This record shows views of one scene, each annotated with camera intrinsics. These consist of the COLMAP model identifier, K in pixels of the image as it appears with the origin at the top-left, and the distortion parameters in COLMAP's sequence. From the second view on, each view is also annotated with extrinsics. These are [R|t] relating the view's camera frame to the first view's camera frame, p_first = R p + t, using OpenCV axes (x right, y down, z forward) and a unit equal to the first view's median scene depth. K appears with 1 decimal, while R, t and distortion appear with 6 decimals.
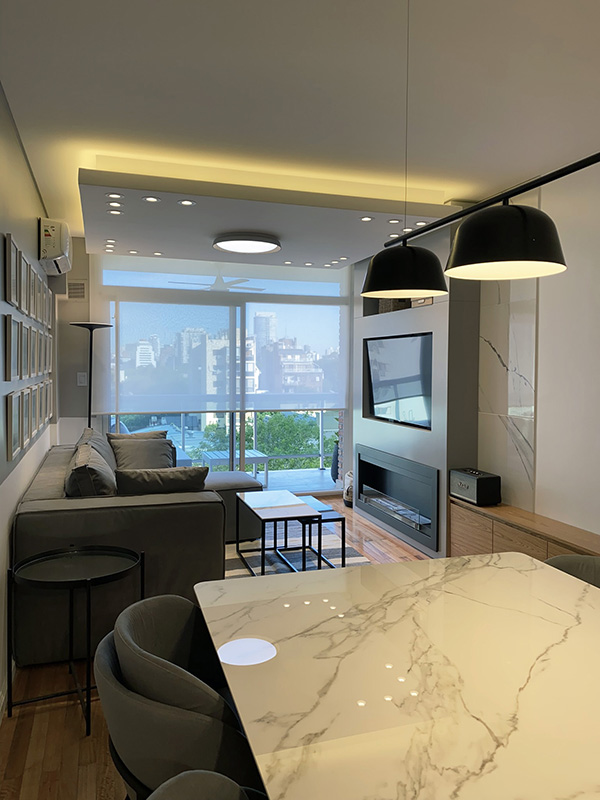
lens RADIAL K [[620.1, 0, 305.2], [0, 620.1, 385.5], [0, 0, 1]] dist [0.016804, -0.003004]
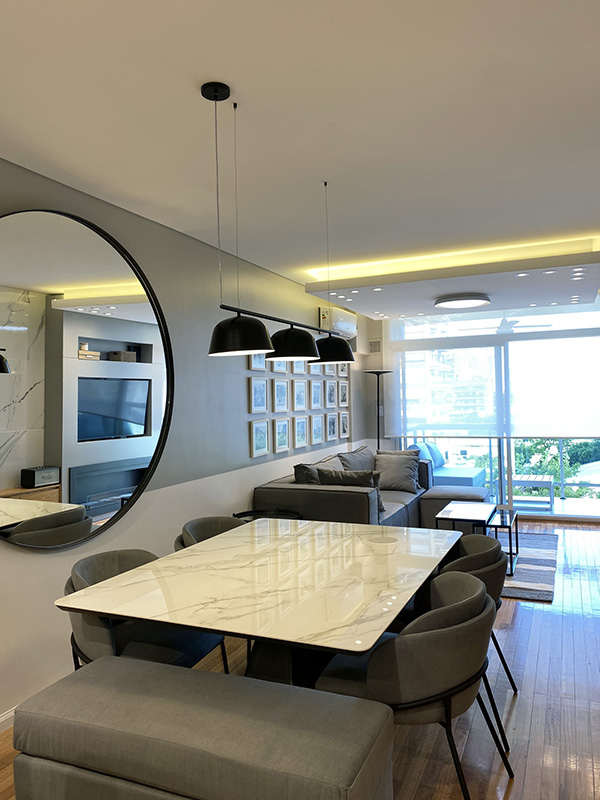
lens RADIAL K [[614.4, 0, 301.1], [0, 614.4, 389.2], [0, 0, 1]] dist [0.084460, -0.104850]
pose [[0.745585, -0.033488, -0.665569, 0.547299], [0.004622, 0.998972, -0.045085, 0.002685], [0.666395, 0.030539, 0.744973, -0.161655]]
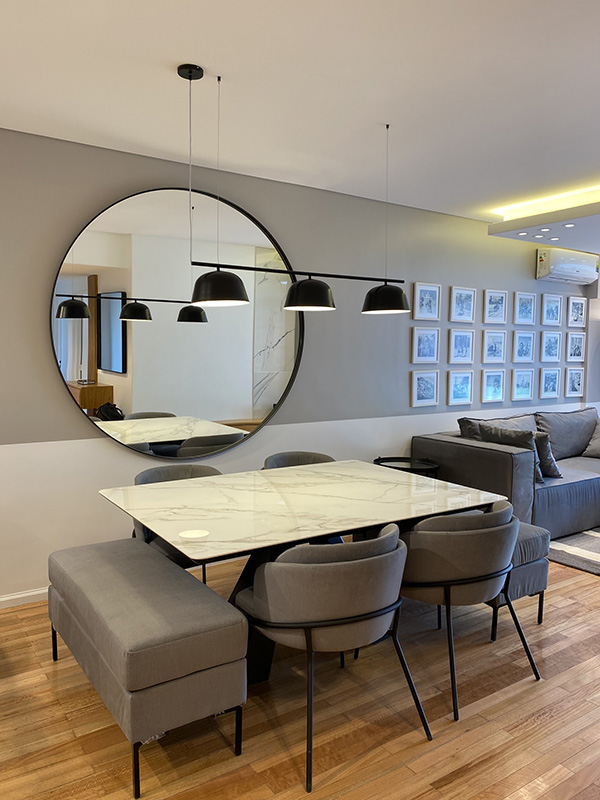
lens RADIAL K [[614.5, 0, 291.6], [0, 614.5, 396.3], [0, 0, 1]] dist [0.000864, -0.005536]
pose [[0.255302, 0.063563, -0.964770, 0.771057], [-0.038148, 0.997722, 0.055639, 0.002533], [0.966108, 0.022600, 0.257145, 0.128212]]
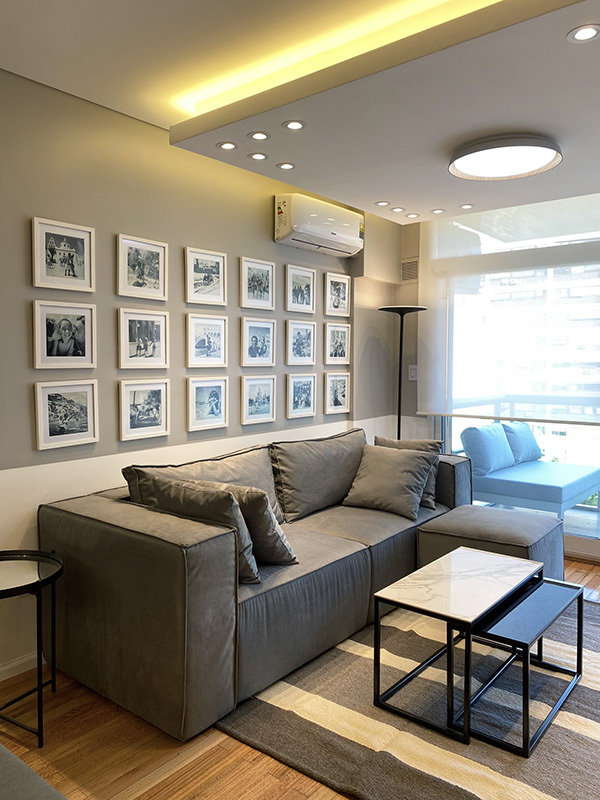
lens RADIAL K [[614.4, 0, 301.1], [0, 614.4, 389.2], [0, 0, 1]] dist [0.084460, -0.104850]
pose [[0.535438, 0.032703, -0.843941, 0.377830], [-0.024988, 0.999426, 0.022874, -0.004213], [0.844205, 0.008841, 0.535948, 0.542851]]
